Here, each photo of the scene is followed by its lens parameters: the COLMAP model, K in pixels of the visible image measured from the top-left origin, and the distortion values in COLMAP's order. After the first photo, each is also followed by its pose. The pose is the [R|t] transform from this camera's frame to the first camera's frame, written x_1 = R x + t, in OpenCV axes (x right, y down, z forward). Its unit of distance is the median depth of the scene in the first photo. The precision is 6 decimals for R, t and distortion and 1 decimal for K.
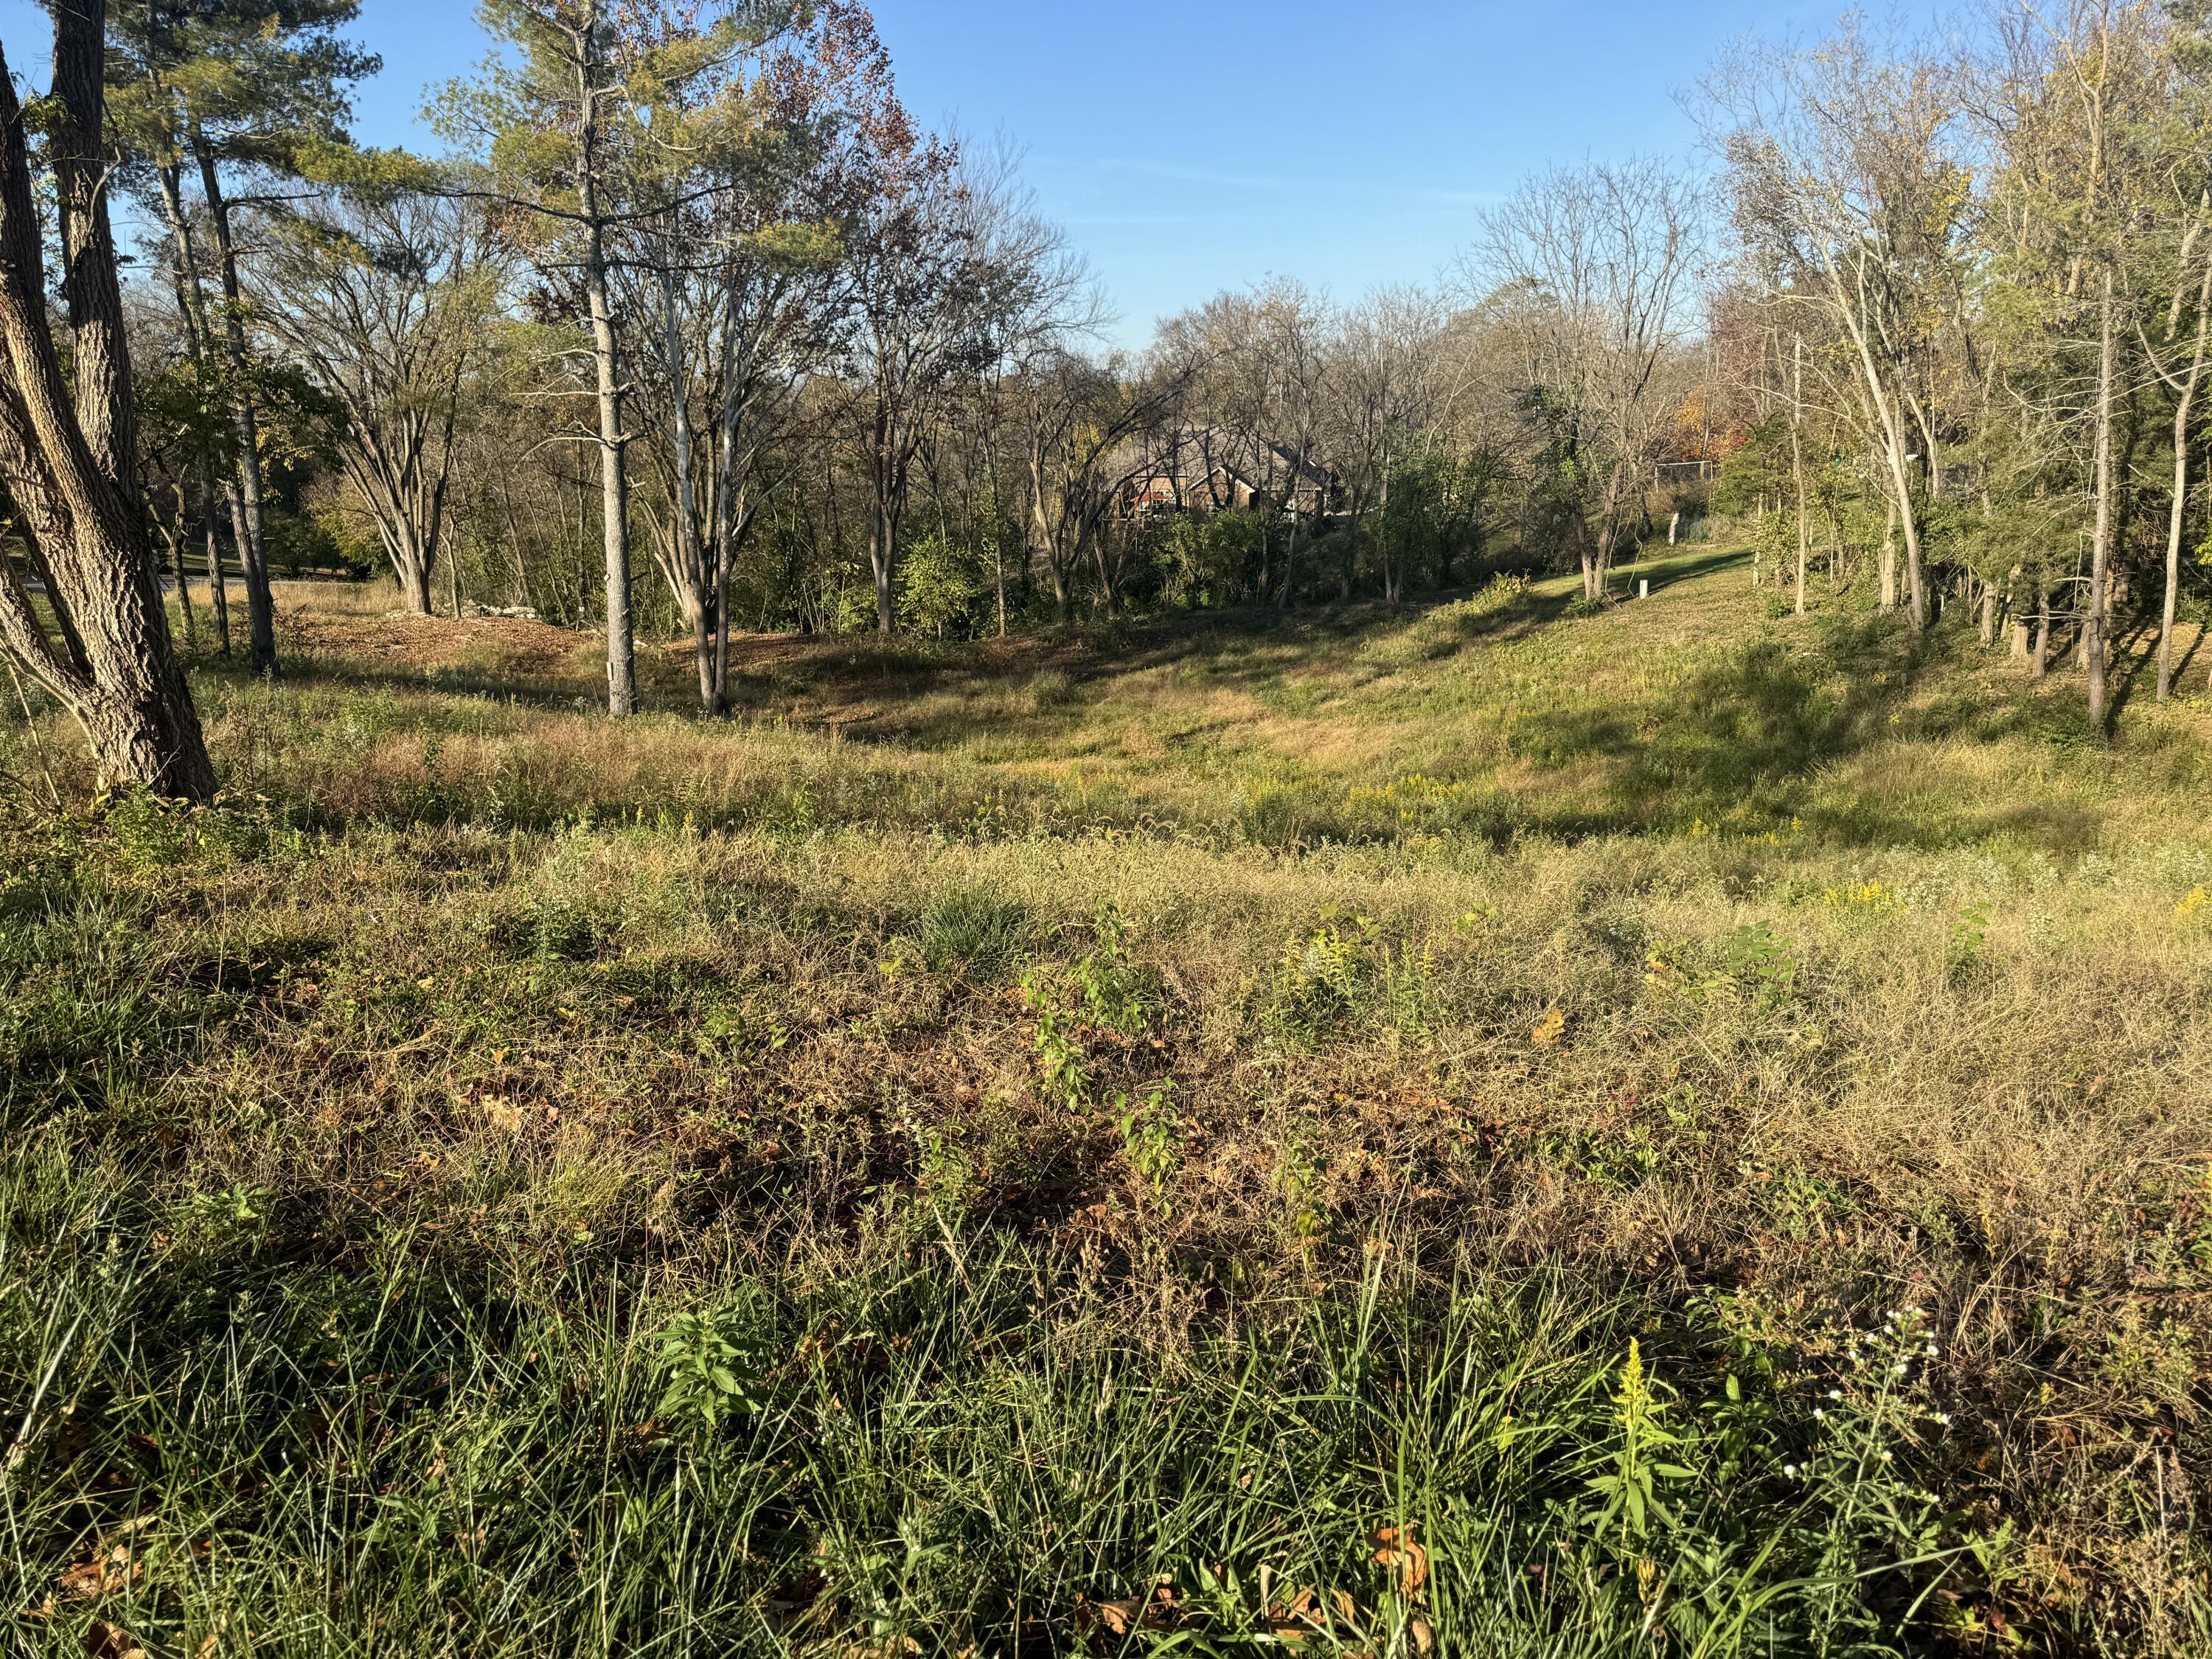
lens RADIAL K [[1545.6, 0, 1106.5], [0, 1545.6, 826.8], [0, 0, 1]] dist [0.006802, 0.003610]
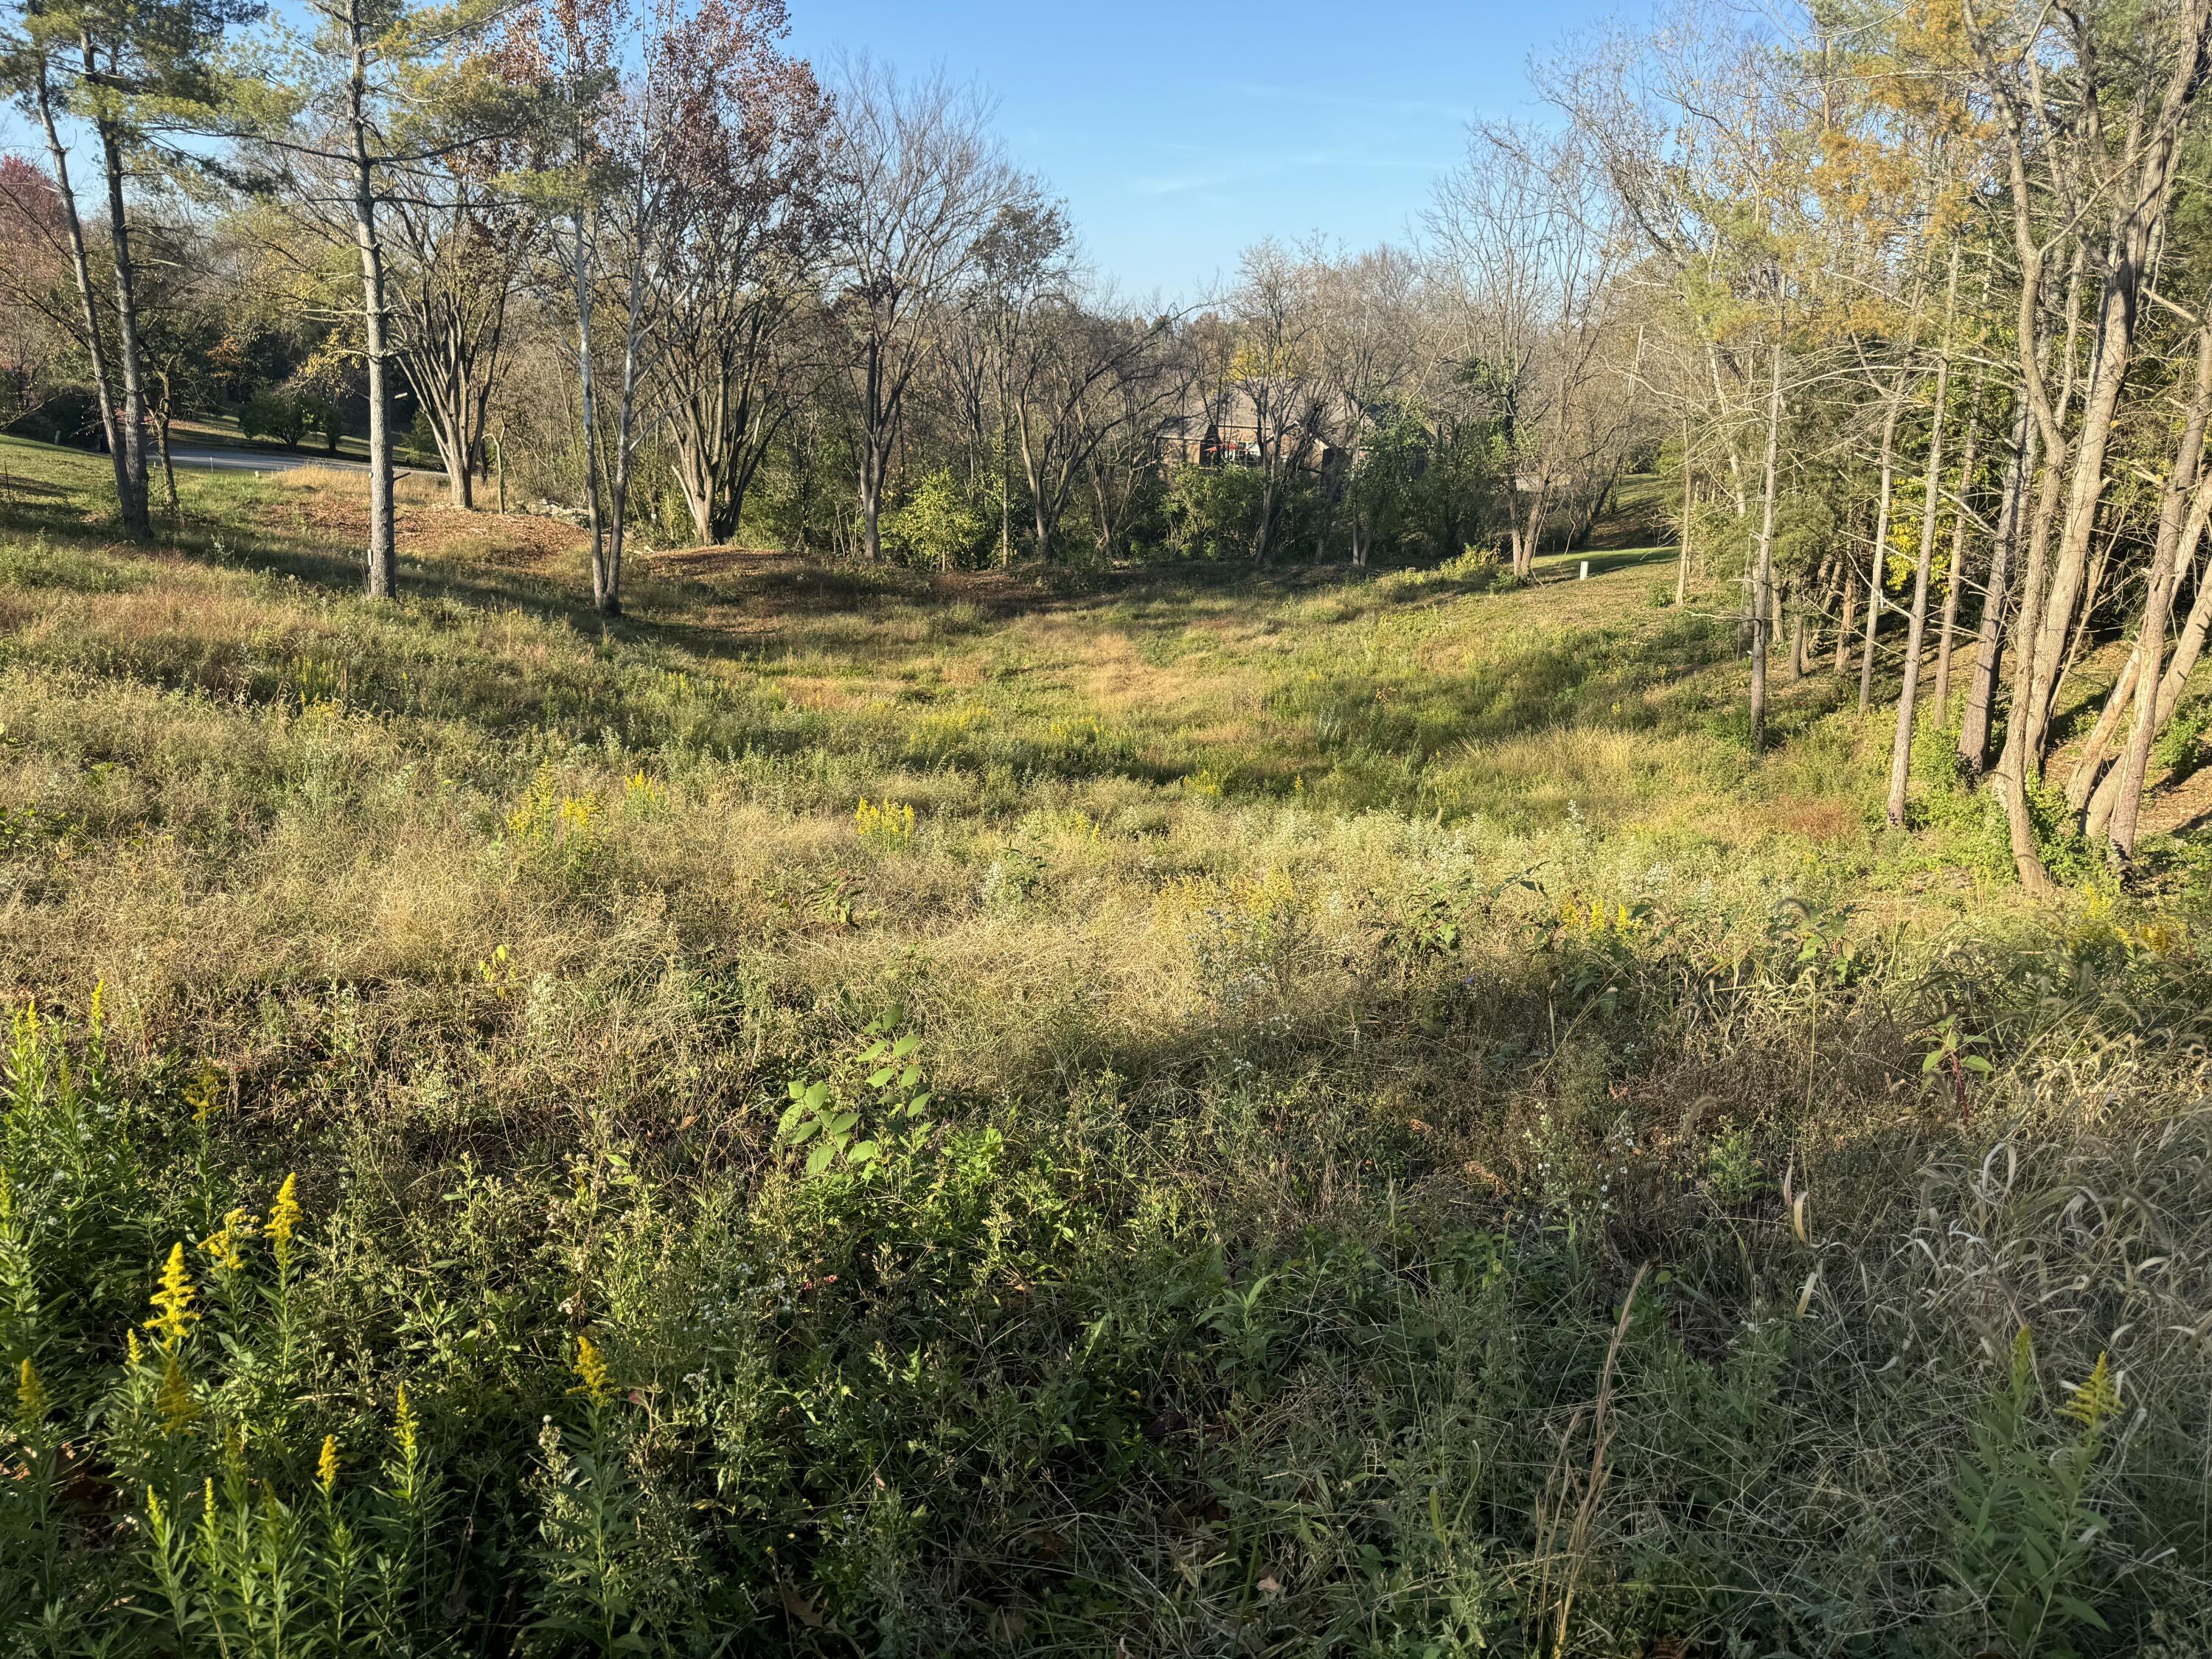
lens RADIAL K [[1545.6, 0, 1105.1], [0, 1545.6, 831.2], [0, 0, 1]] dist [0.006802, 0.003610]
pose [[0.979880, 0.107168, -0.168375, 0.225403], [-0.100804, 0.993846, 0.045921, -0.003377], [0.172260, -0.028024, 0.984653, -0.024266]]
